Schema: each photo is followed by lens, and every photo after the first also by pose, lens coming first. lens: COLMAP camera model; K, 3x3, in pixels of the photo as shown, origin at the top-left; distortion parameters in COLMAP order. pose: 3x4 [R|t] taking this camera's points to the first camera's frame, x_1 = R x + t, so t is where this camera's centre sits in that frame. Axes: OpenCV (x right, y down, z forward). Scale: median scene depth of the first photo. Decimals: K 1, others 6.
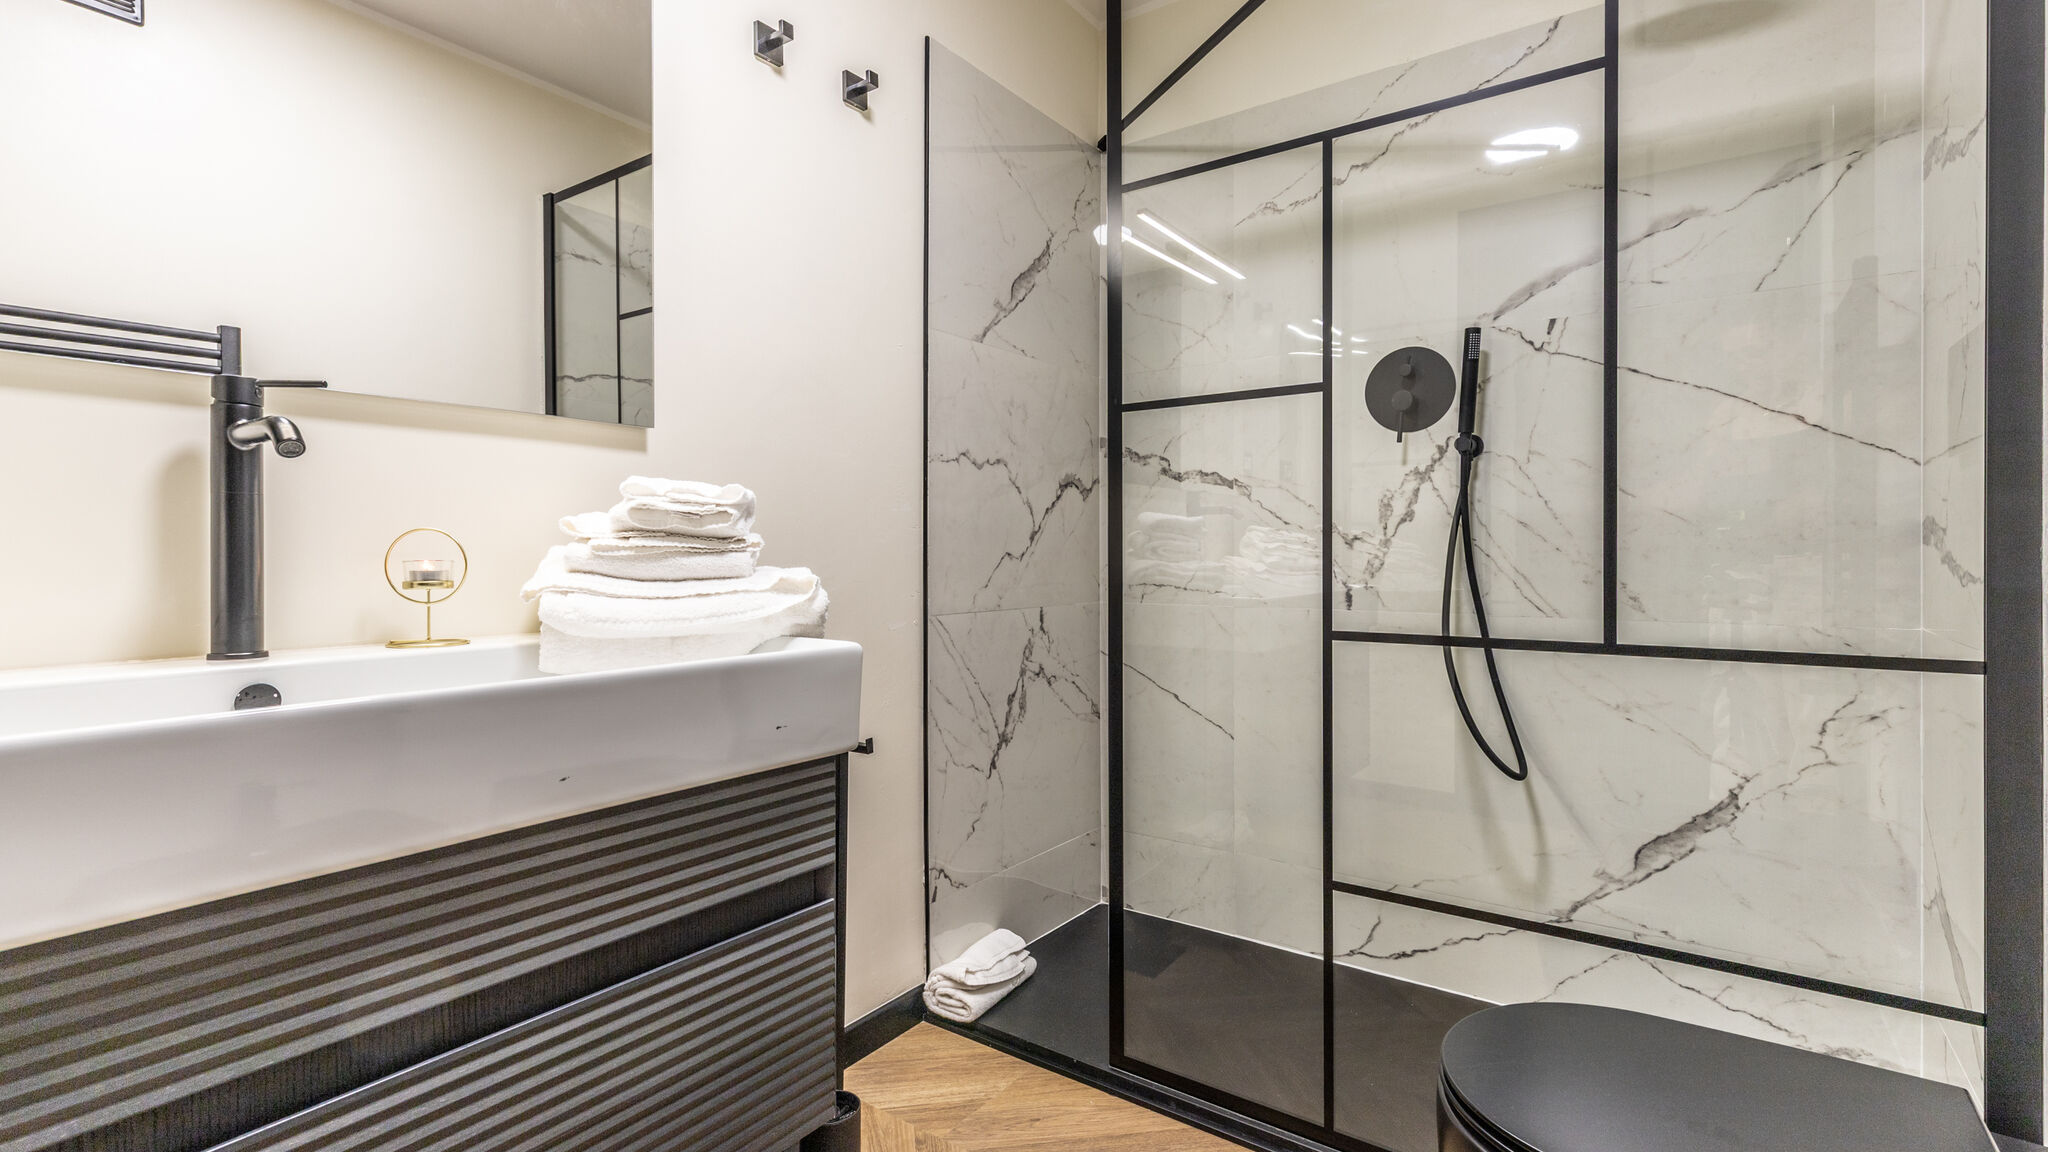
lens RADIAL K [[933.2, 0, 1005.0], [0, 933.2, 562.0], [0, 0, 1]] dist [0.001681, 0.001039]
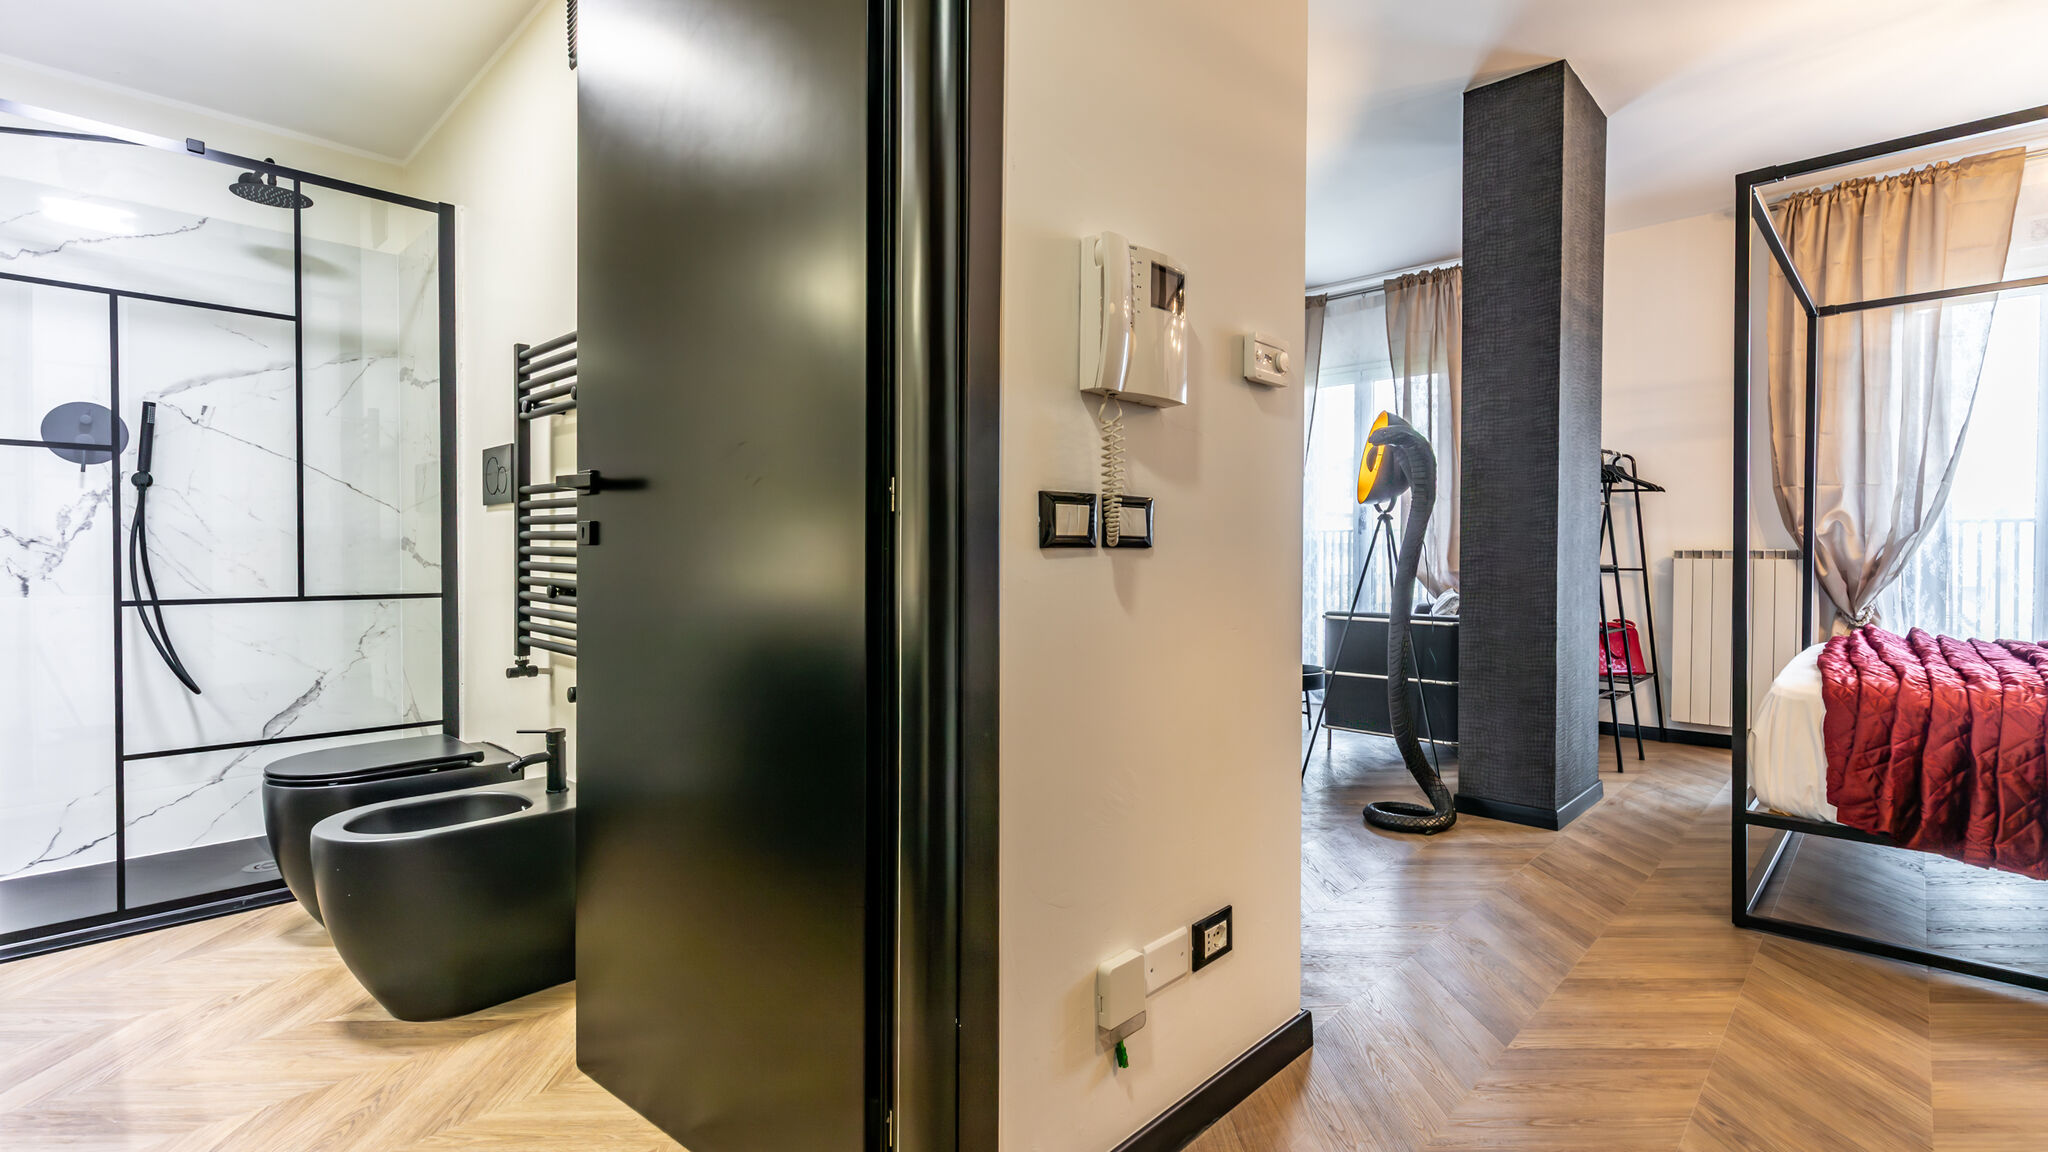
lens RADIAL K [[933.2, 0, 1005.0], [0, 933.2, 562.0], [0, 0, 1]] dist [0.001681, 0.001039]
pose [[0.142135, -0.006683, 0.989825, -0.786516], [0.006769, 0.999960, 0.005779, 0.005683], [-0.989824, 0.005879, 0.142175, -0.564811]]
